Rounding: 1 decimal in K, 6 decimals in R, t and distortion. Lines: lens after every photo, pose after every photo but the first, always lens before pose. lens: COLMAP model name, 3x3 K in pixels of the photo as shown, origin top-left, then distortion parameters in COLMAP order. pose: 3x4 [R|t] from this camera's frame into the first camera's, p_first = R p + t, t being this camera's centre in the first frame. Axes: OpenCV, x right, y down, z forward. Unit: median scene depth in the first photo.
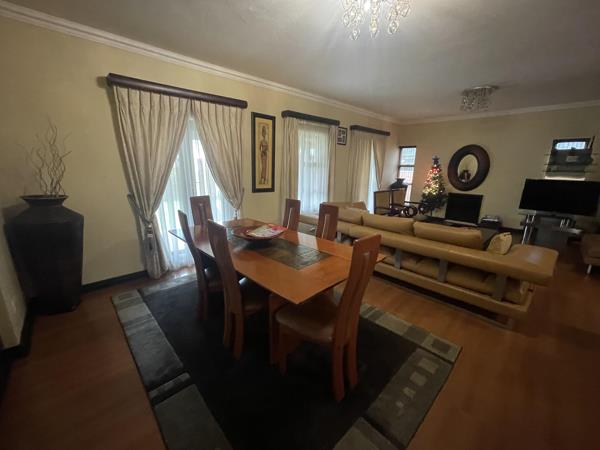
lens RADIAL K [[248.7, 0, 300.0], [0, 248.7, 225.0], [0, 0, 1]] dist [-0.001226, -0.000132]
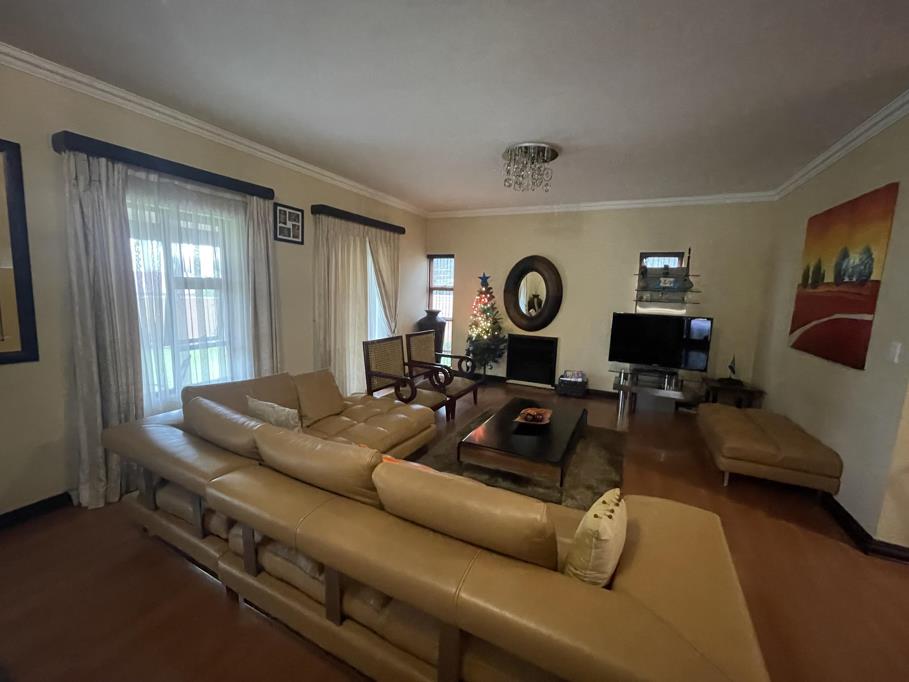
lens RADIAL K [[376.7, 0, 454.5], [0, 376.7, 341.0], [0, 0, 1]] dist [-0.001226, -0.000132]
pose [[0.937020, -0.035477, 0.347469, 0.188951], [0.065531, 0.995019, -0.075123, -0.062943], [-0.343073, 0.093162, 0.934677, 0.237567]]
